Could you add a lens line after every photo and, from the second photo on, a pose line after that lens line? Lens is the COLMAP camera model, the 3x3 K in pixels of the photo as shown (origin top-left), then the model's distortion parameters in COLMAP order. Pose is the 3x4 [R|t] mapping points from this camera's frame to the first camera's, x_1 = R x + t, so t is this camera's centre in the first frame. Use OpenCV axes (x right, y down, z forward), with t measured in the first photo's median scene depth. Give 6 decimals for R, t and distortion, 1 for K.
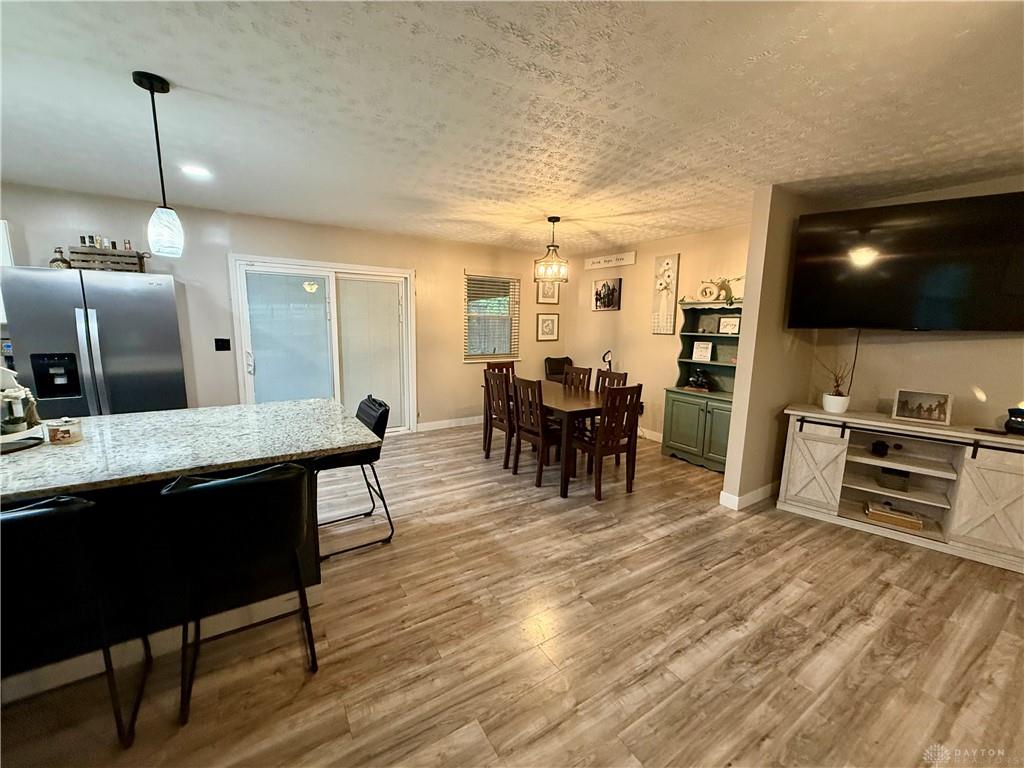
lens RADIAL K [[407.5, 0, 508.1], [0, 407.5, 384.2], [0, 0, 1]] dist [-0.001312, 0.000734]
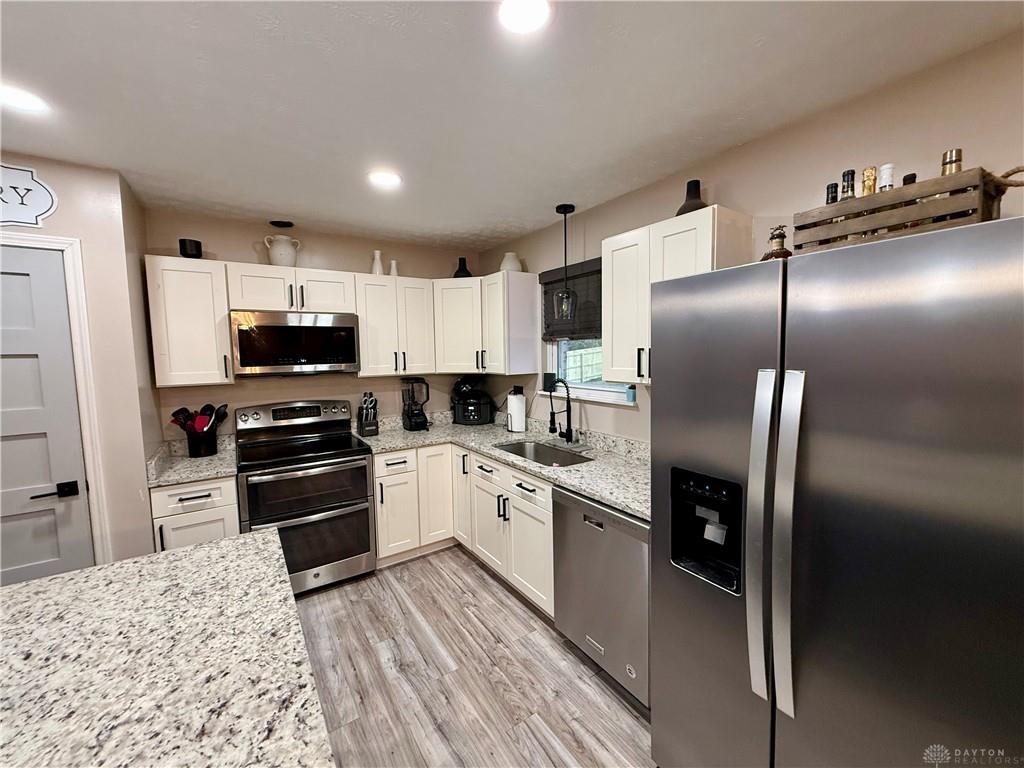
lens RADIAL K [[407.5, 0, 507.3], [0, 407.5, 383.3], [0, 0, 1]] dist [-0.001312, 0.000734]
pose [[0.020126, 0.061676, -0.997893, -0.678725], [-0.135795, 0.989015, 0.058388, -0.156795], [0.990533, 0.134334, 0.028280, 0.742059]]
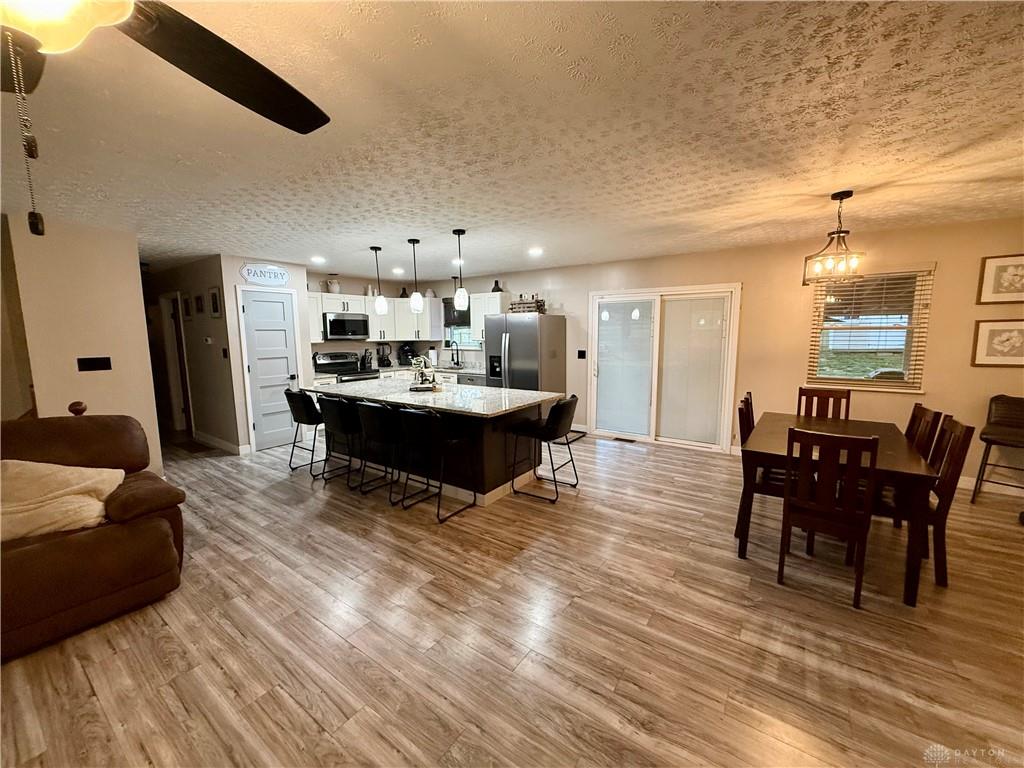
lens RADIAL K [[407.5, 0, 508.2], [0, 407.5, 384.2], [0, 0, 1]] dist [-0.001312, 0.000734]
pose [[0.377120, 0.096855, -0.921086, 0.761299], [-0.126833, 0.990548, 0.052230, -0.046795], [0.917439, 0.097127, 0.385840, 0.275950]]
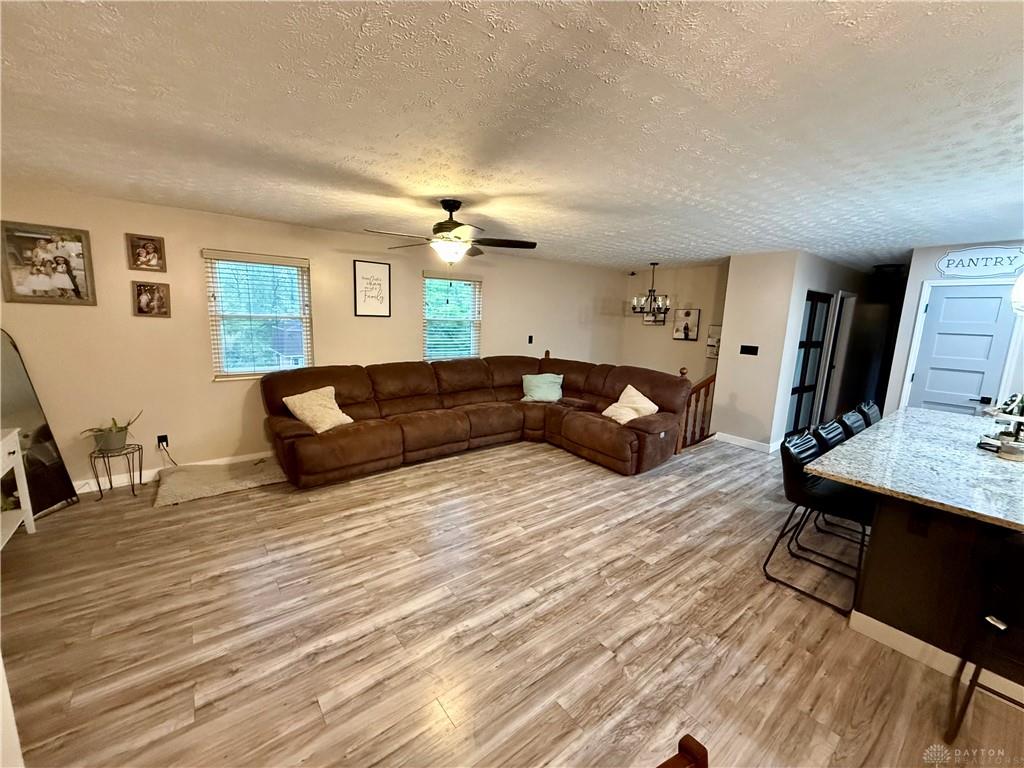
lens RADIAL K [[407.5, 0, 508.1], [0, 407.5, 384.4], [0, 0, 1]] dist [-0.001312, 0.000734]
pose [[-0.993903, -0.032024, -0.105503, 0.388070], [-0.064209, 0.946000, 0.317743, -0.235427], [0.089630, 0.322580, -0.942289, 1.202054]]
